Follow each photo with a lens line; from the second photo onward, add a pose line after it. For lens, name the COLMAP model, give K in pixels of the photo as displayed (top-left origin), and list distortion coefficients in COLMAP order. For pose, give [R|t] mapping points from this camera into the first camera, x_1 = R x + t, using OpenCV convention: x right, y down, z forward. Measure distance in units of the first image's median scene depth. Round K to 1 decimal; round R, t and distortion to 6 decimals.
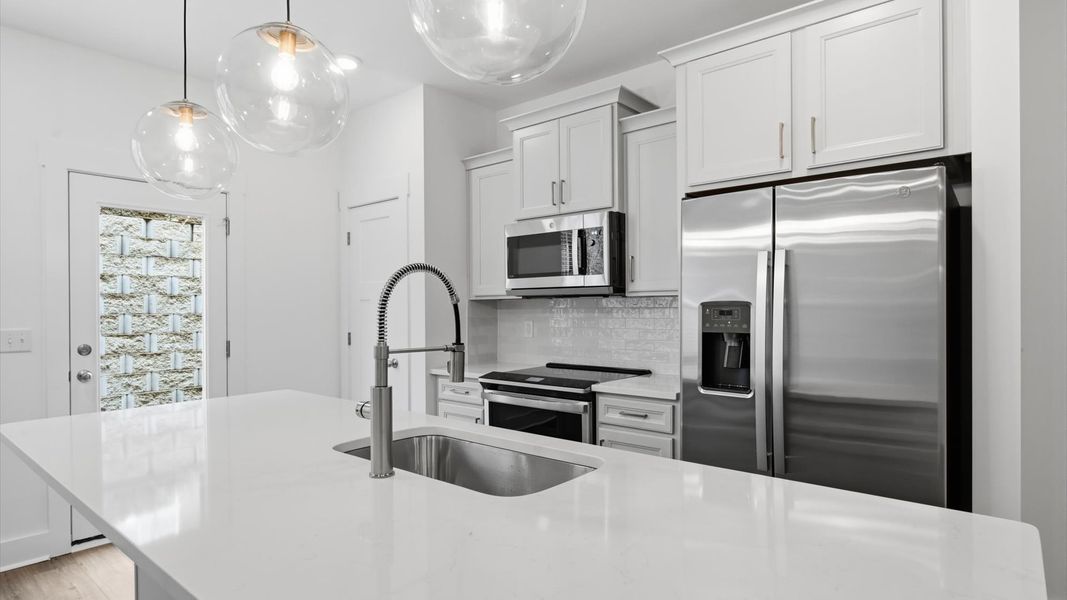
lens RADIAL K [[570.6, 0, 533.3], [0, 570.6, 309.6], [0, 0, 1]] dist [0.000269, 0.000567]
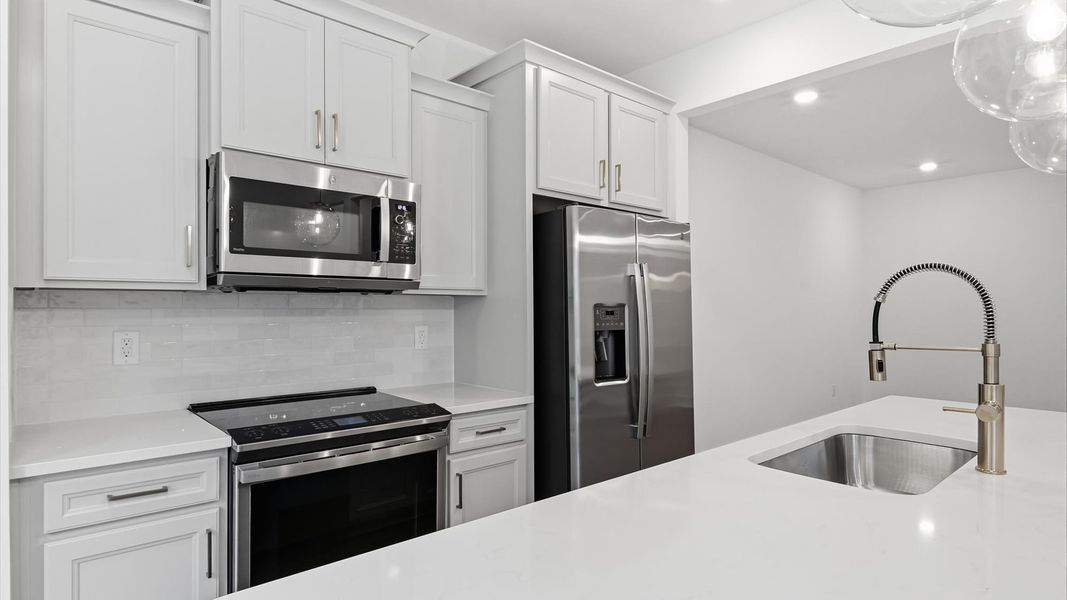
lens RADIAL K [[570.6, 0, 533.3], [0, 570.6, 309.6], [0, 0, 1]] dist [0.000269, 0.000567]
pose [[0.143055, 0.004176, 0.989706, -0.595639], [0.002431, 0.999987, -0.004570, 0.002542], [-0.989712, 0.003060, 0.143043, 0.710653]]
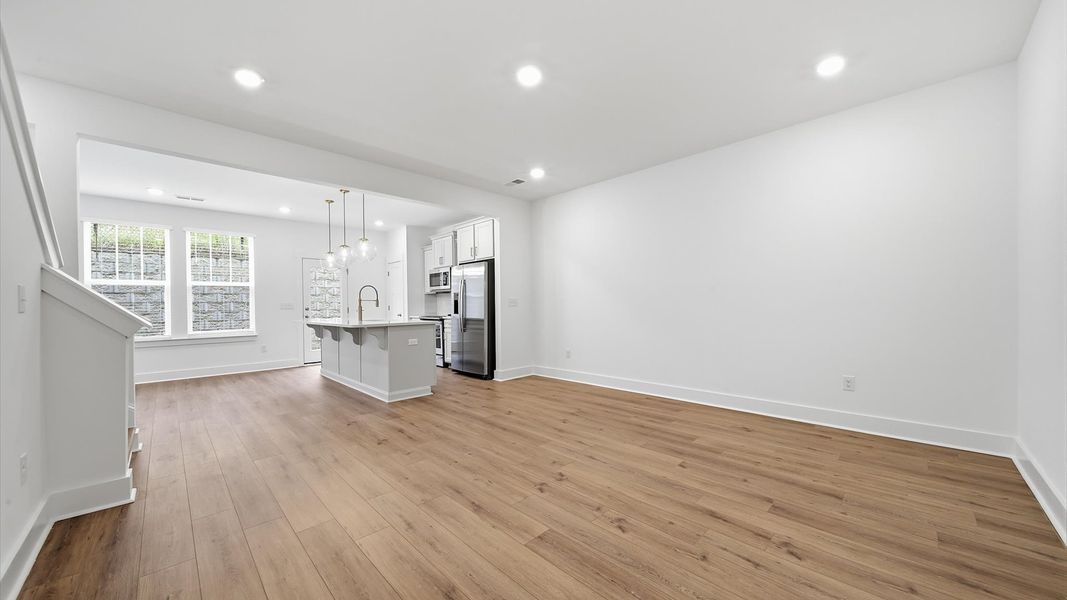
lens RADIAL K [[374.8, 0, 534.2], [0, 374.8, 307.4], [0, 0, 1]] dist [-0.001935, -0.000469]
pose [[0.995850, -0.008647, -0.090601, 0.814706], [0.009231, 0.999939, 0.006029, 0.060021], [0.090543, -0.006840, 0.995869, -1.166211]]
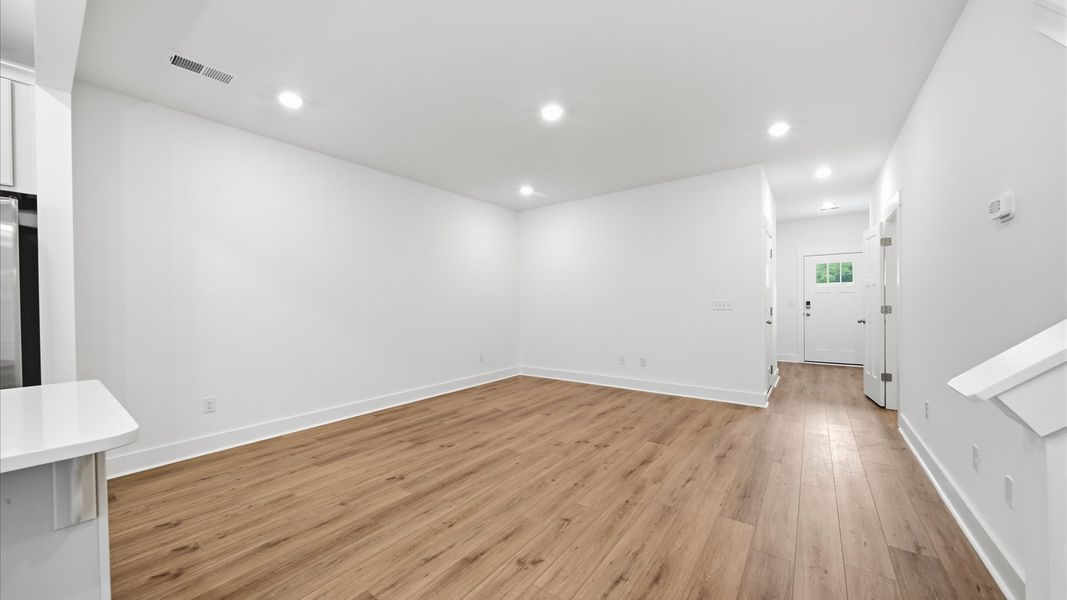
lens RADIAL K [[374.8, 0, 534.2], [0, 374.8, 307.4], [0, 0, 1]] dist [-0.001935, -0.000469]
pose [[-0.061970, -0.005806, 0.998061, -0.222991], [0.010316, 0.999926, 0.006458, 0.033245], [-0.998025, 0.010696, -0.061905, -0.209366]]
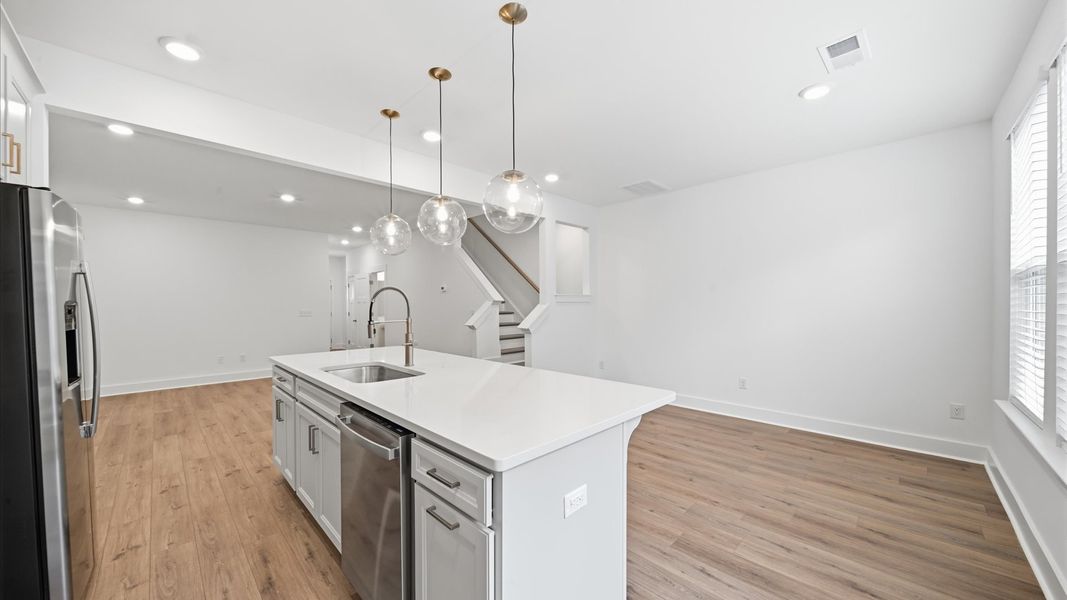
lens RADIAL K [[374.8, 0, 534.2], [0, 374.8, 307.4], [0, 0, 1]] dist [-0.001935, -0.000469]
pose [[-0.996640, 0.009818, 0.081321, -0.432589], [0.010457, 0.999918, 0.007431, 0.001980], [-0.081241, 0.008256, -0.996660, 1.175323]]
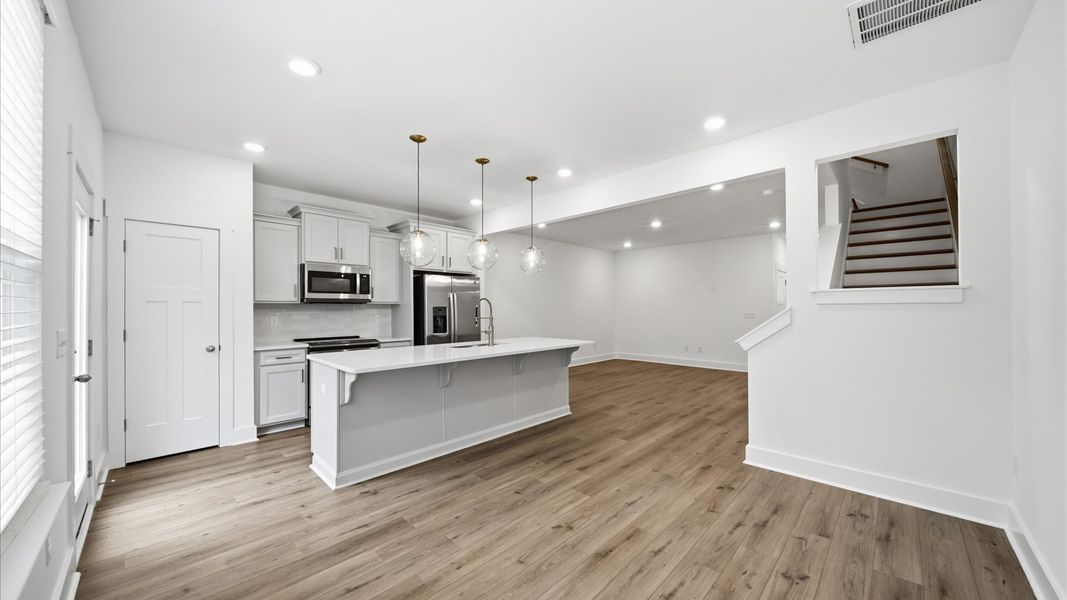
lens RADIAL K [[374.8, 0, 534.2], [0, 374.8, 307.4], [0, 0, 1]] dist [-0.001935, -0.000469]
pose [[0.069935, 0.006737, 0.997529, -1.342408], [0.004019, 0.999967, -0.007035, 0.005365], [-0.997543, 0.004501, 0.069906, 0.199977]]
